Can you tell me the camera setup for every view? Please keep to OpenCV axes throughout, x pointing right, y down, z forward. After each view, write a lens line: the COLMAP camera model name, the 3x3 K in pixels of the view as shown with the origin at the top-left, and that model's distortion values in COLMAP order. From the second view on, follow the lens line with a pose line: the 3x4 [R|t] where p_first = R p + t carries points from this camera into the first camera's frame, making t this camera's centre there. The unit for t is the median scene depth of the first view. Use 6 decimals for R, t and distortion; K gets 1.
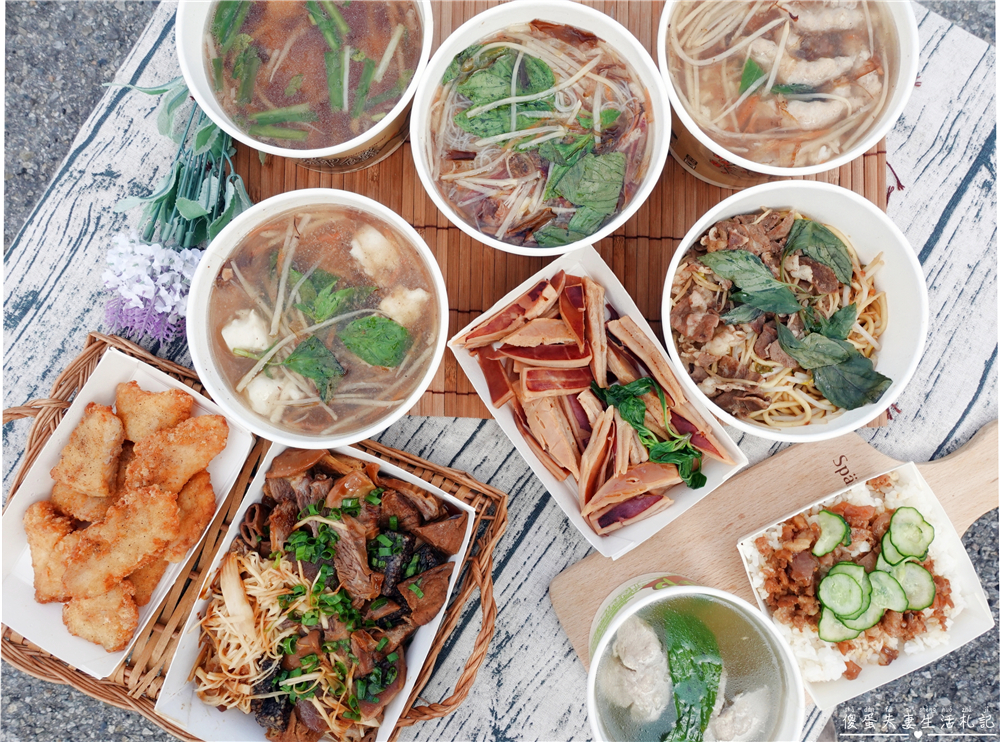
lens RADIAL K [[722.3, 0, 498.0], [0, 722.3, 345.9], [0, 0, 1]] dist [-0.003612, 0.004904]
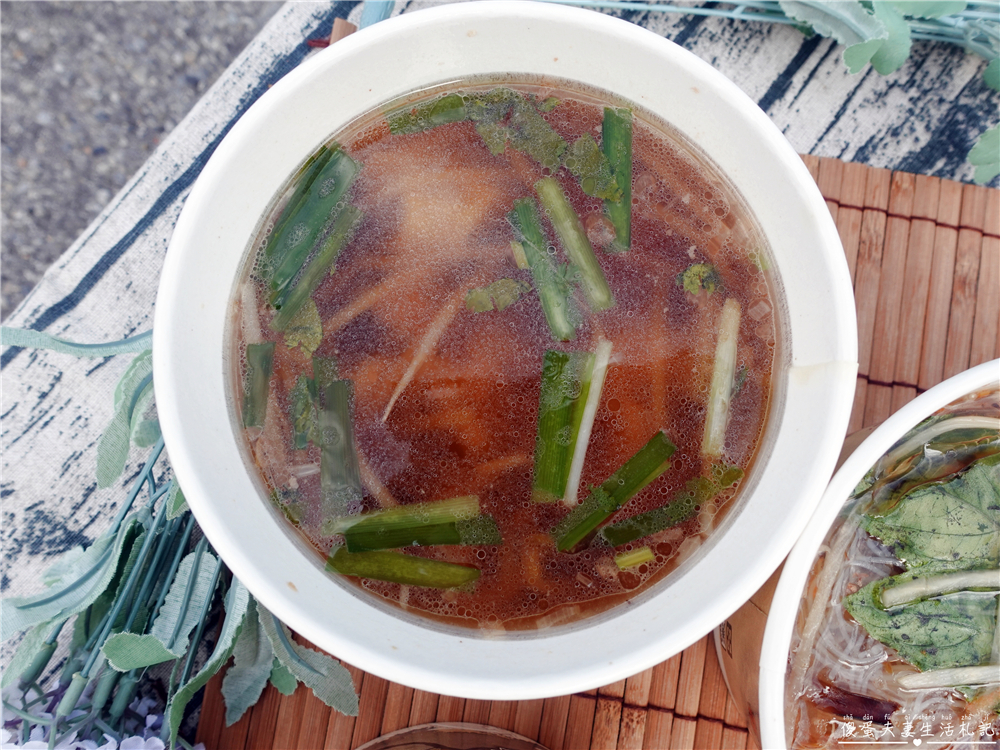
lens RADIAL K [[718.5, 0, 500.0], [0, 718.5, 375.0], [0, 0, 1]] dist [-0.001687, -0.002992]
pose [[0.988195, 0.153190, -0.001785, -0.255332], [-0.153051, 0.986651, -0.055631, -0.376785], [-0.006761, 0.055247, 0.998450, 0.606955]]
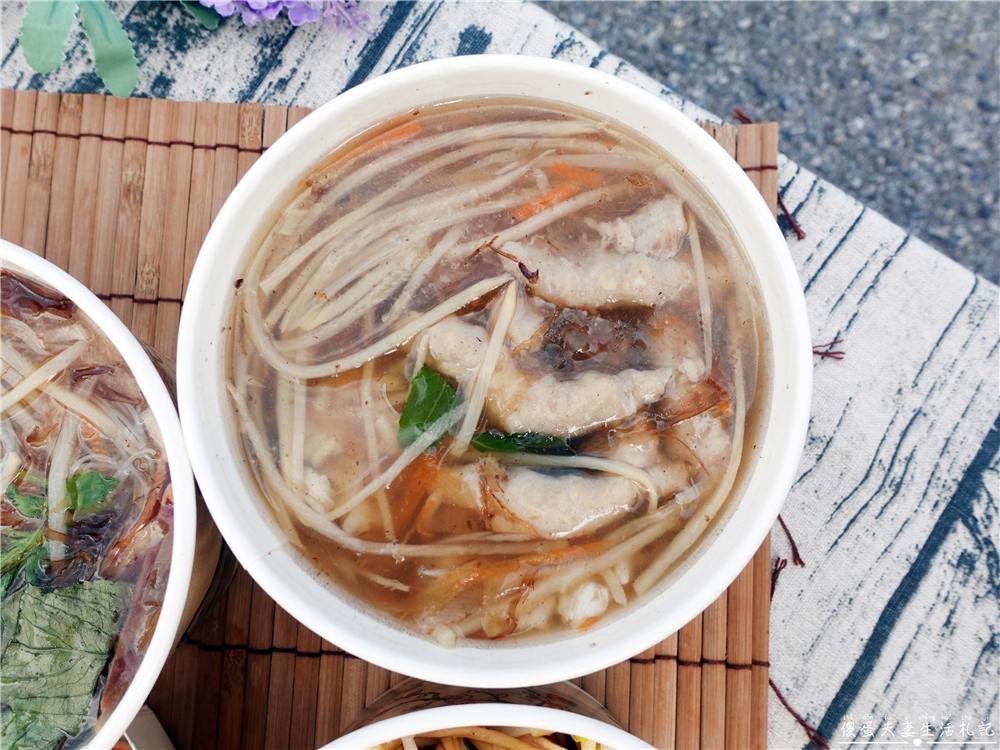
lens RADIAL K [[711.0, 0, 500.0], [0, 711.0, 375.0], [0, 0, 1]] dist [0.000458, -0.008265]
pose [[0.999316, 0.029108, 0.022798, 0.374939], [-0.028444, 0.999177, -0.028923, -0.372957], [-0.023621, 0.028255, 0.999322, 0.567474]]
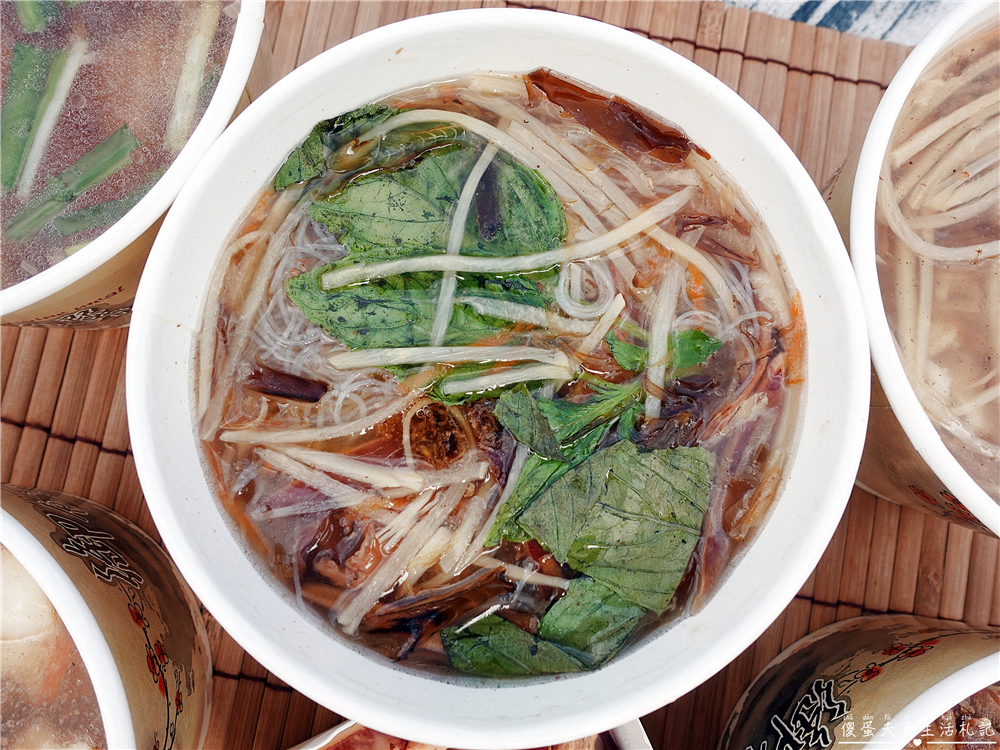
lens RADIAL K [[718.3, 0, 498.3], [0, 718.3, 363.5], [0, 0, 1]] dist [0.001505, -0.001587]
pose [[0.985489, 0.167157, 0.029500, 0.042961], [-0.164766, 0.983817, -0.070401, -0.261454], [-0.040790, 0.064519, 0.997082, 0.614479]]
